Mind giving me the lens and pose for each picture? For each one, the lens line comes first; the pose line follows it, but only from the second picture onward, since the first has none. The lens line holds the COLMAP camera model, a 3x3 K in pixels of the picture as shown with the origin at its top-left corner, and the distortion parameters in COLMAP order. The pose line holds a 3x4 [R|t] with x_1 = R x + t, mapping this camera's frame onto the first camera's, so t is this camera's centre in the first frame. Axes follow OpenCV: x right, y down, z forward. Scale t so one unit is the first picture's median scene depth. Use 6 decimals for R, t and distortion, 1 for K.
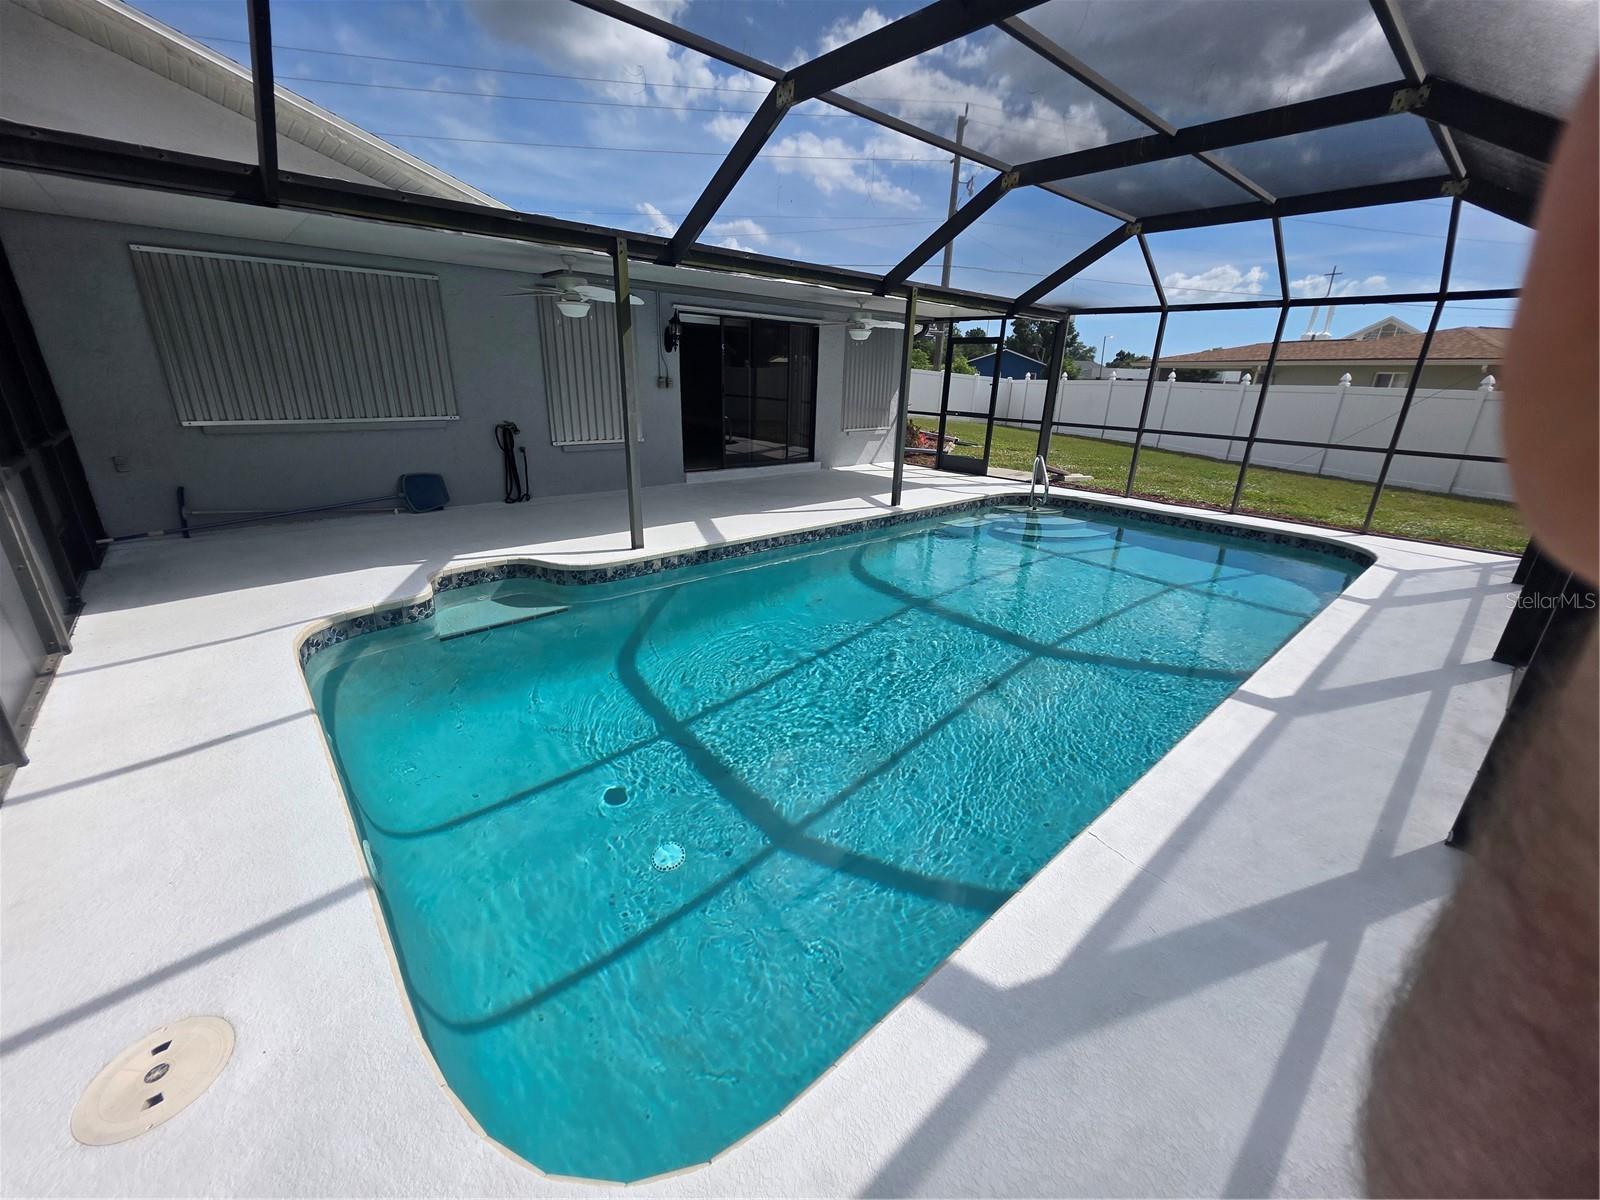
lens RADIAL K [[639.9, 0, 803.2], [0, 639.9, 604.2], [0, 0, 1]] dist [-0.000240, 0.000511]
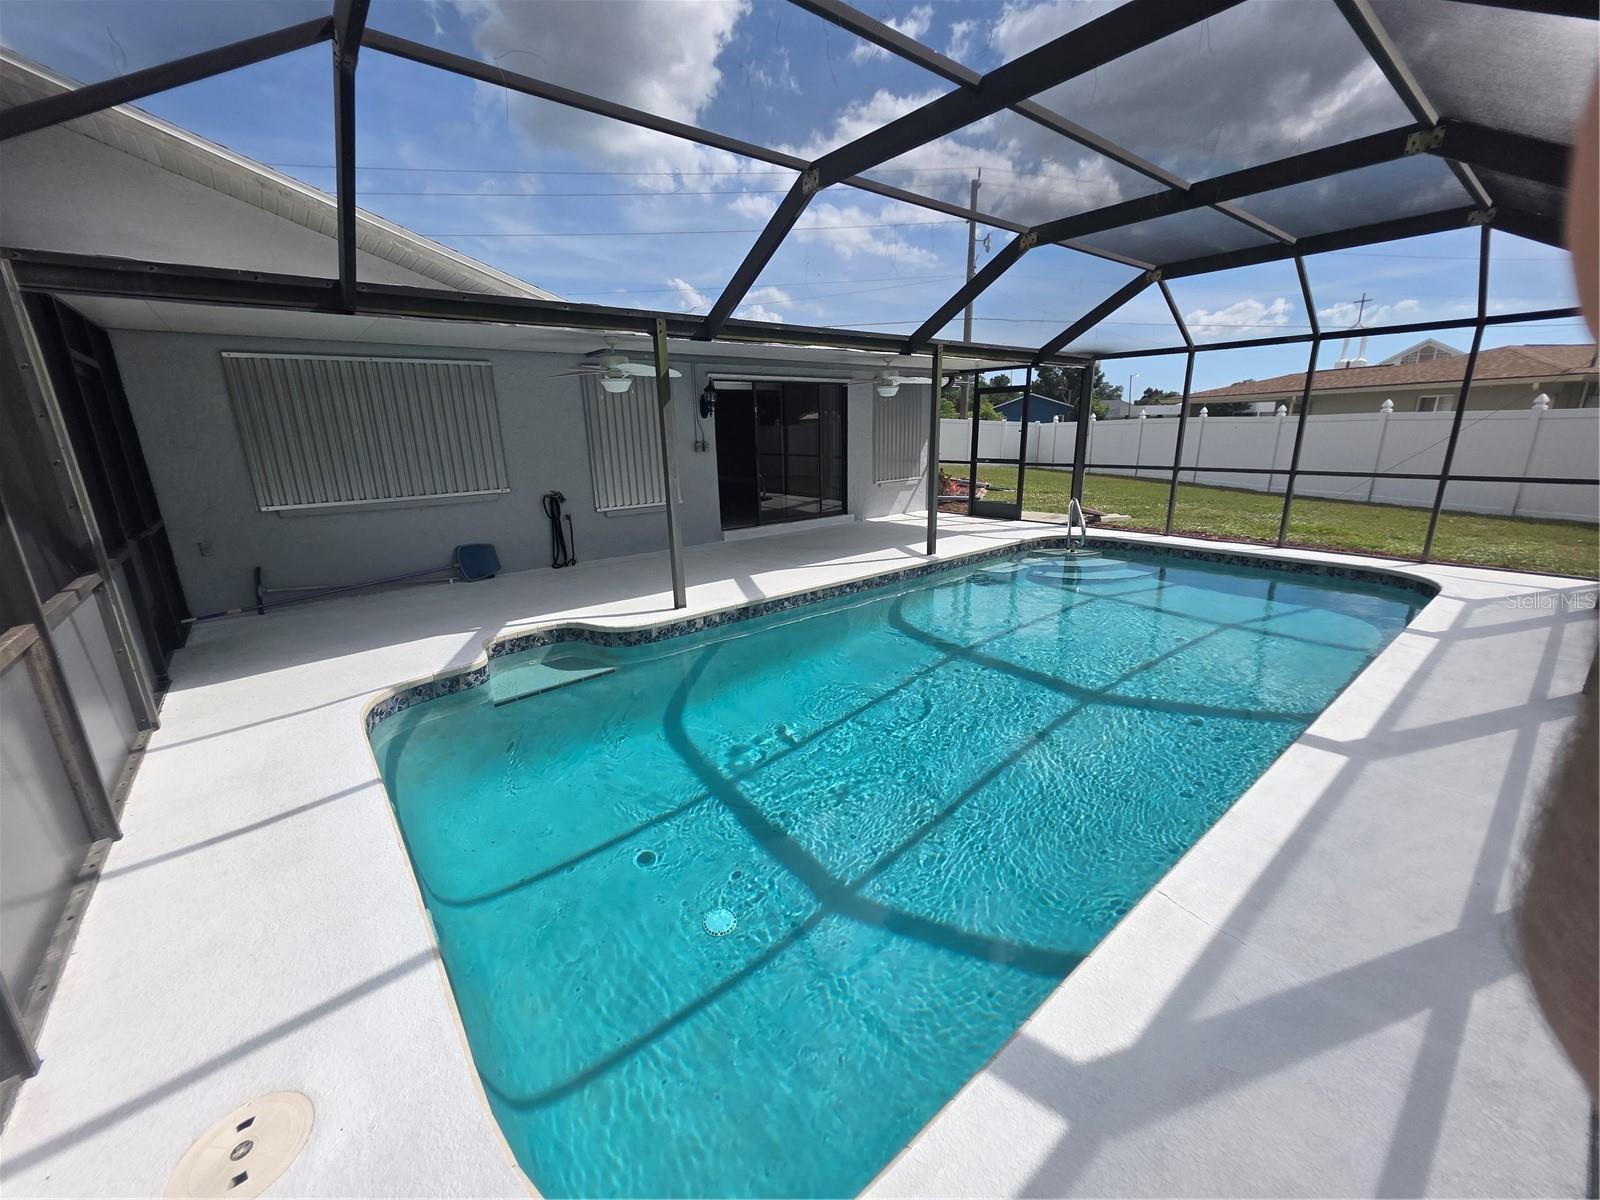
lens RADIAL K [[639.9, 0, 803.2], [0, 639.9, 604.2], [0, 0, 1]] dist [-0.000240, 0.000511]
pose [[0.997764, -0.038931, -0.054319, -0.007267], [0.034628, 0.996350, -0.078023, -0.007125], [0.057159, 0.075968, 0.995471, -0.008959]]
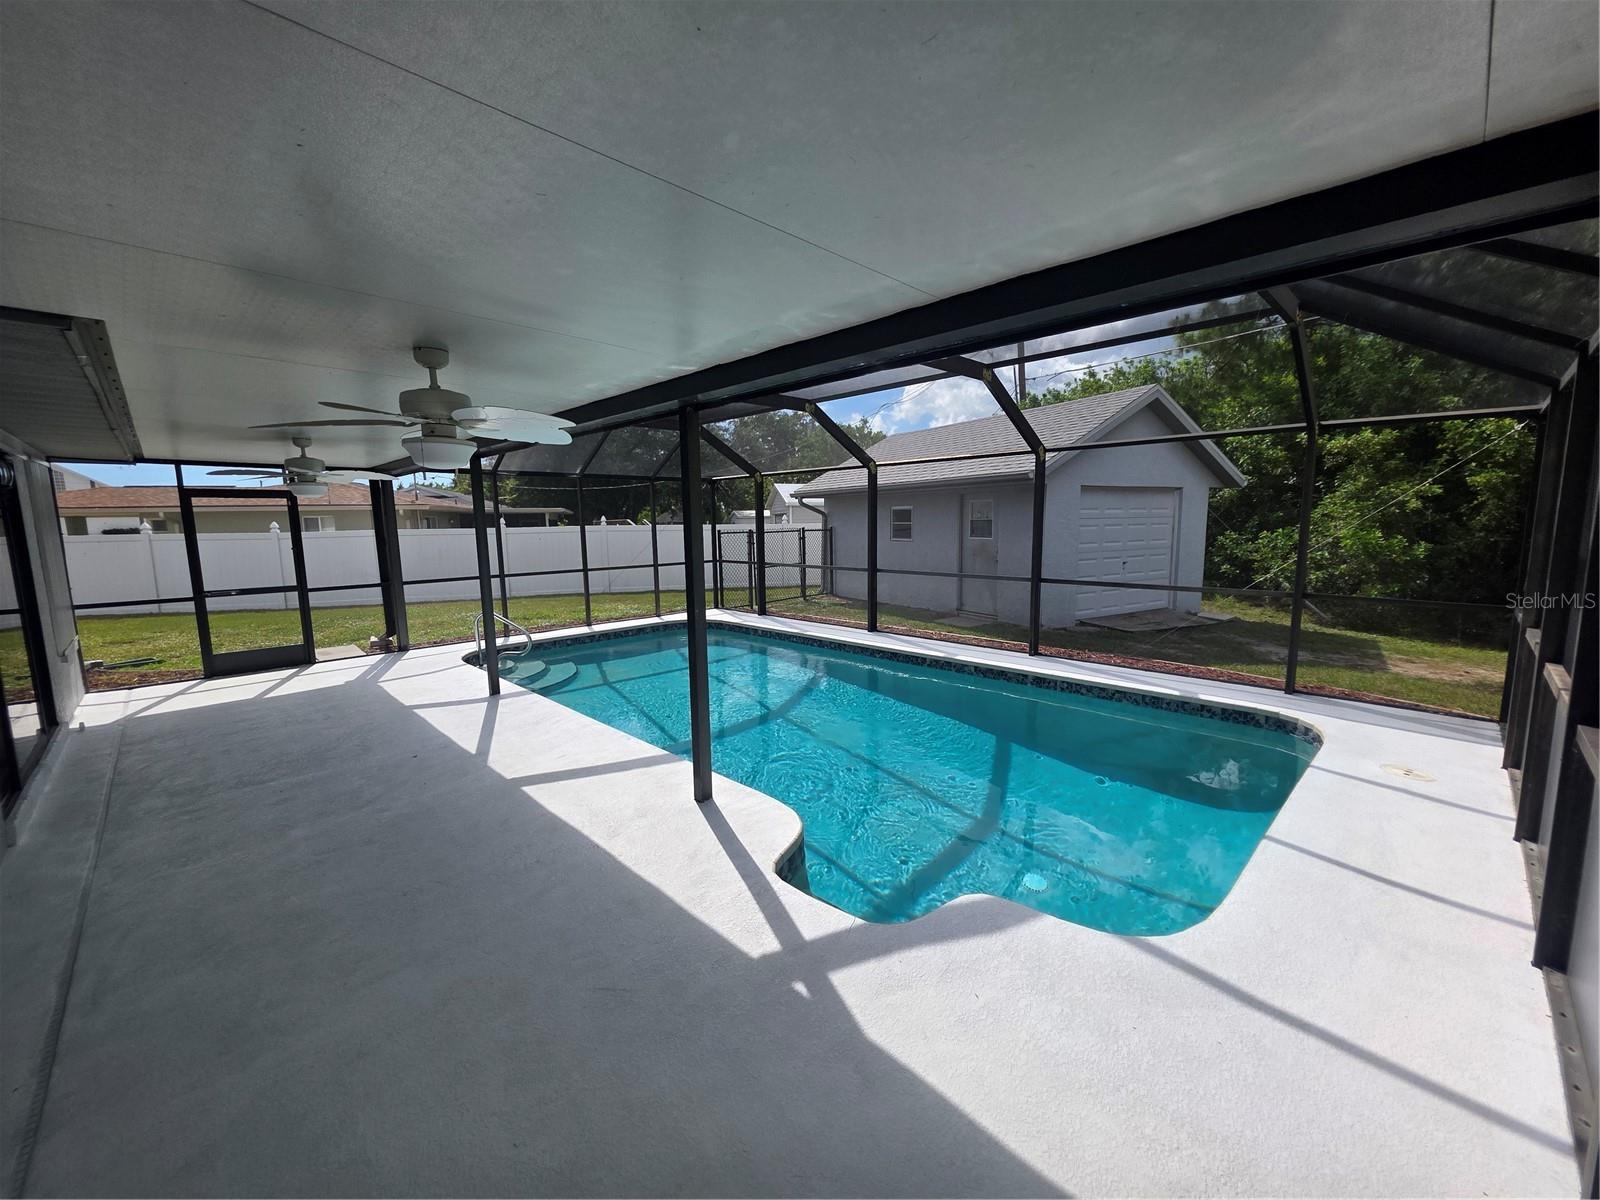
lens RADIAL K [[639.9, 0, 803.2], [0, 639.9, 604.2], [0, 0, 1]] dist [-0.000240, 0.000511]
pose [[-0.045212, -0.162016, 0.985752, -0.977611], [0.355137, 0.919695, 0.167447, -0.383725], [-0.933720, 0.357647, 0.015956, 0.876214]]
